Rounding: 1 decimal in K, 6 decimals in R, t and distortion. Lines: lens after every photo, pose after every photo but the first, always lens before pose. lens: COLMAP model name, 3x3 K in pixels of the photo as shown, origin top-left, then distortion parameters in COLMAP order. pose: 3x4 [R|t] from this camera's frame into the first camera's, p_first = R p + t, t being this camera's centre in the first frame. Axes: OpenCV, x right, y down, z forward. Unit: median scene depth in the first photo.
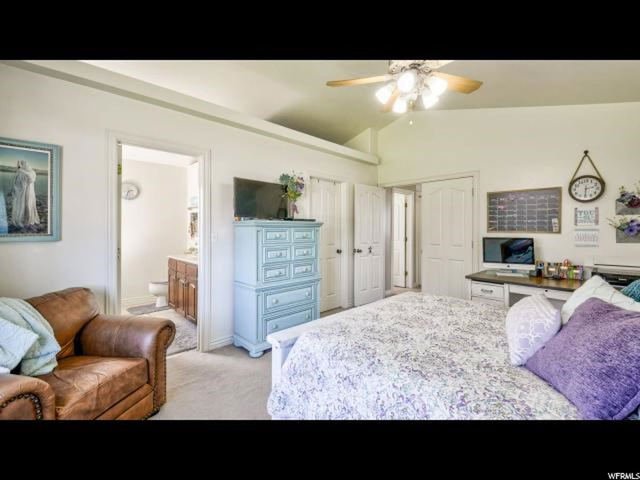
lens RADIAL K [[281.5, 0, 318.0], [0, 281.5, 235.3], [0, 0, 1]] dist [0.003392, -0.005720]
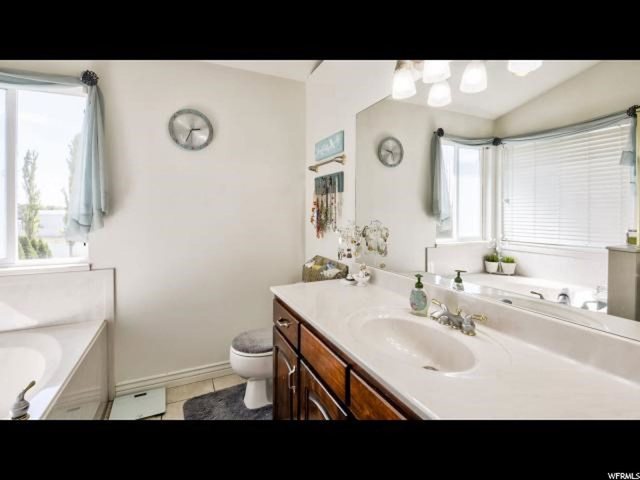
lens RADIAL K [[281.5, 0, 319.7], [0, 281.5, 238.5], [0, 0, 1]] dist [0.003392, -0.005720]
pose [[0.957009, 0.019455, -0.289405, -0.323994], [0.000807, 0.997566, 0.069729, -0.016586], [0.290057, -0.066965, 0.954664, 0.590194]]
